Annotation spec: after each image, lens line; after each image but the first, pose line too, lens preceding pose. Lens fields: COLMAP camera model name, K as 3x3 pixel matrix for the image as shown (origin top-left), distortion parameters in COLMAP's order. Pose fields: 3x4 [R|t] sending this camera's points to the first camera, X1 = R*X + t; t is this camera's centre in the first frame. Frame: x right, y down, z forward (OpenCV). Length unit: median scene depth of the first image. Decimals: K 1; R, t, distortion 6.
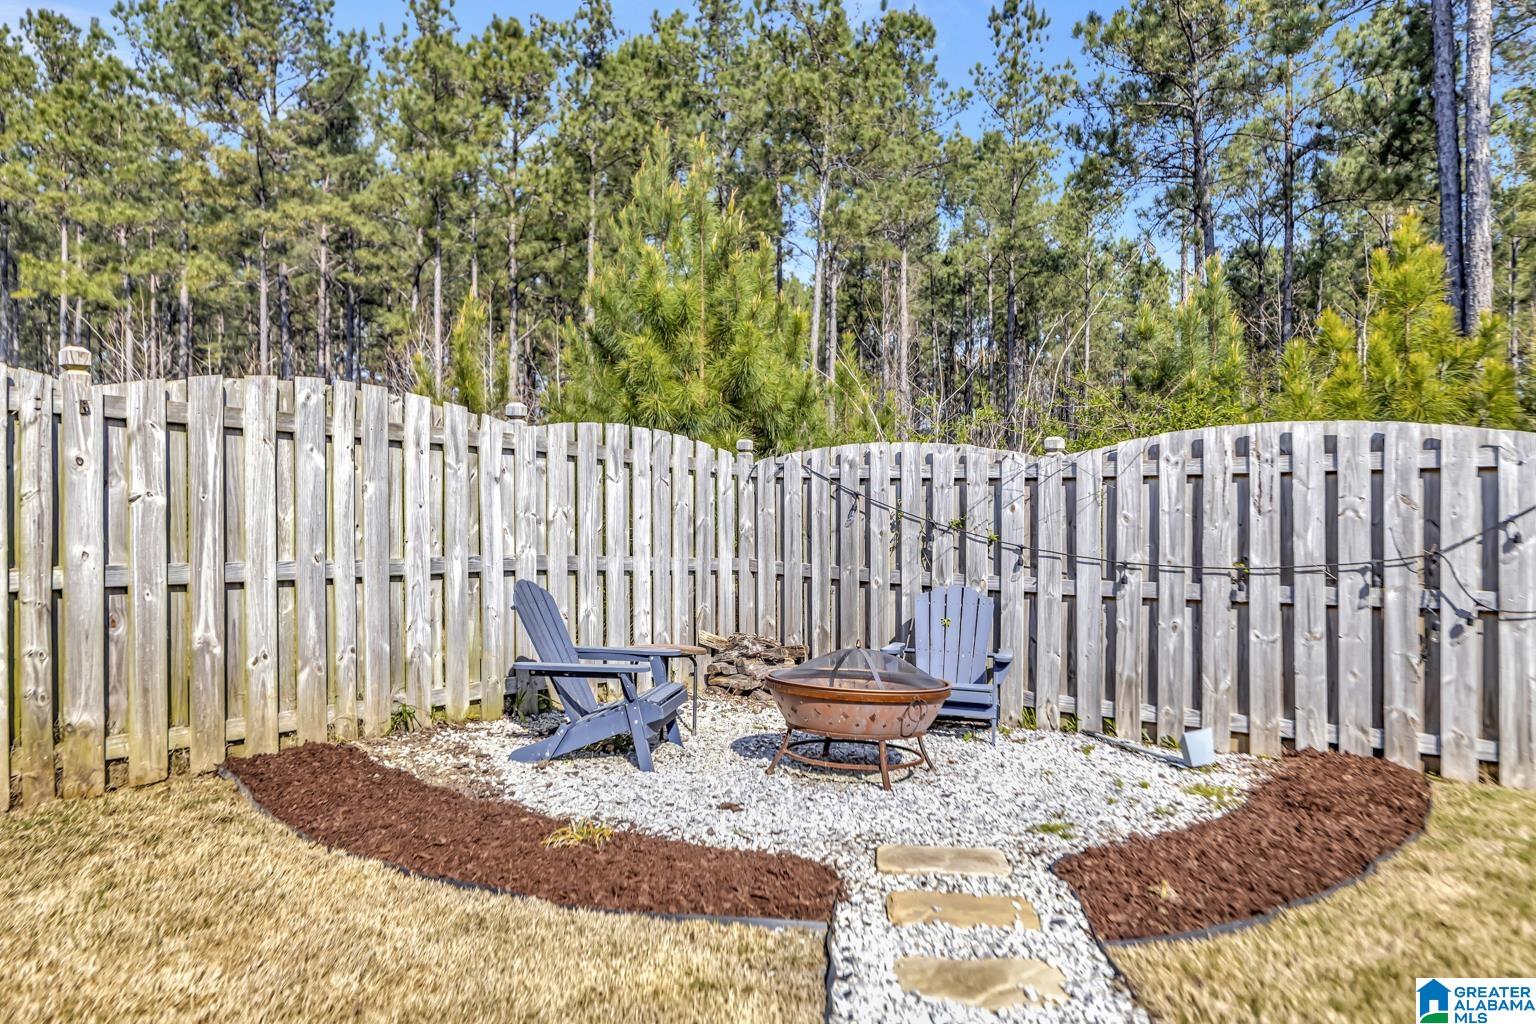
lens RADIAL K [[1037.4, 0, 757.8], [0, 1037.4, 483.9], [0, 0, 1]] dist [0.008257, -0.003532]
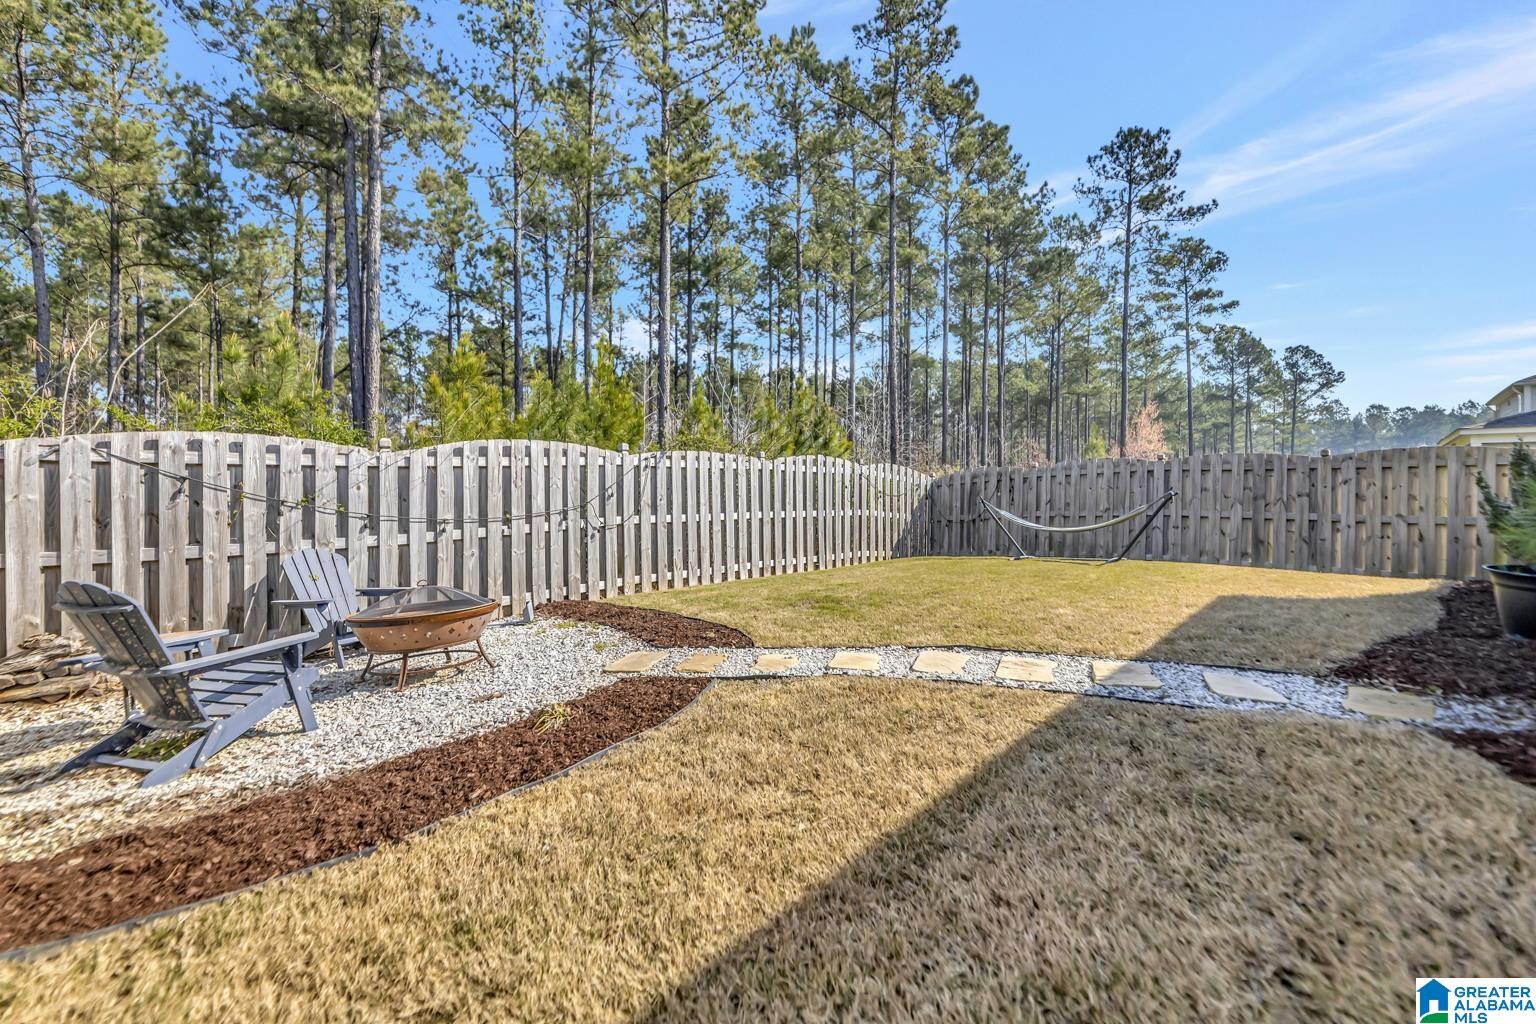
lens RADIAL K [[639.9, 0, 762.9], [0, 639.9, 483.7], [0, 0, 1]] dist [-0.000118, 0.000320]
pose [[0.127403, -0.007377, 0.991824, -0.513662], [-0.000855, 0.999971, 0.007547, 0.010543], [-0.991851, -0.001809, 0.127393, 0.337743]]
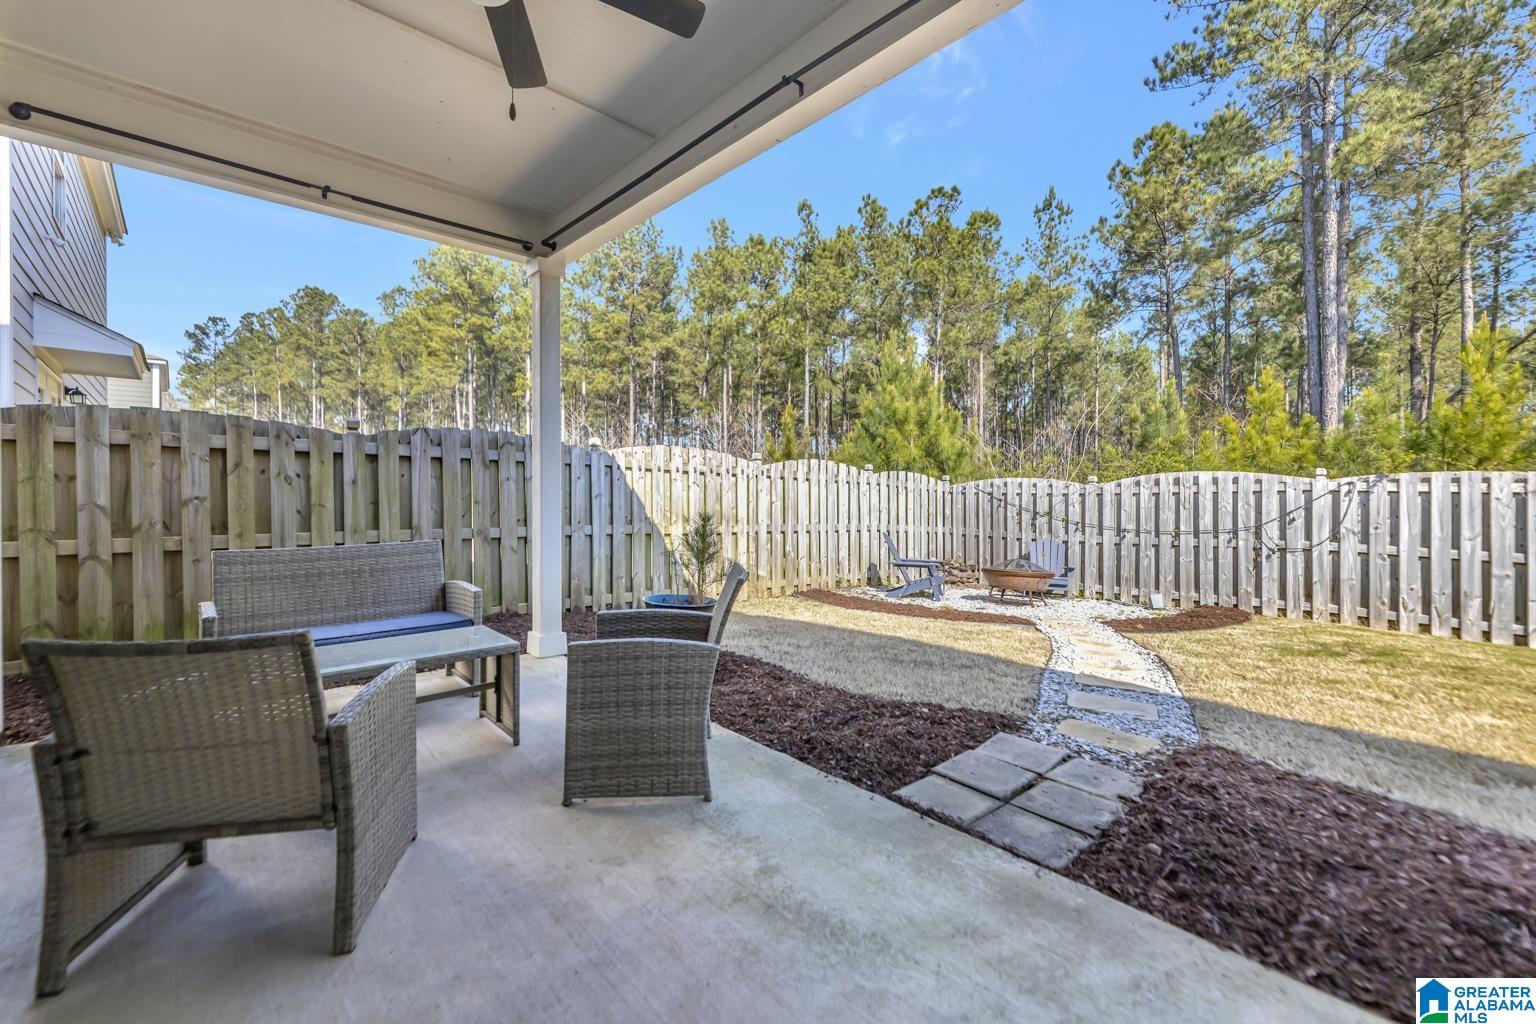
lens RADIAL K [[639.9, 0, 767.1], [0, 639.9, 488.2], [0, 0, 1]] dist [-0.000118, 0.000320]
pose [[0.986271, -0.001115, -0.165134, -0.195531], [0.001184, 0.999999, 0.000321, -0.018304], [0.165133, -0.000512, 0.986271, -0.535038]]
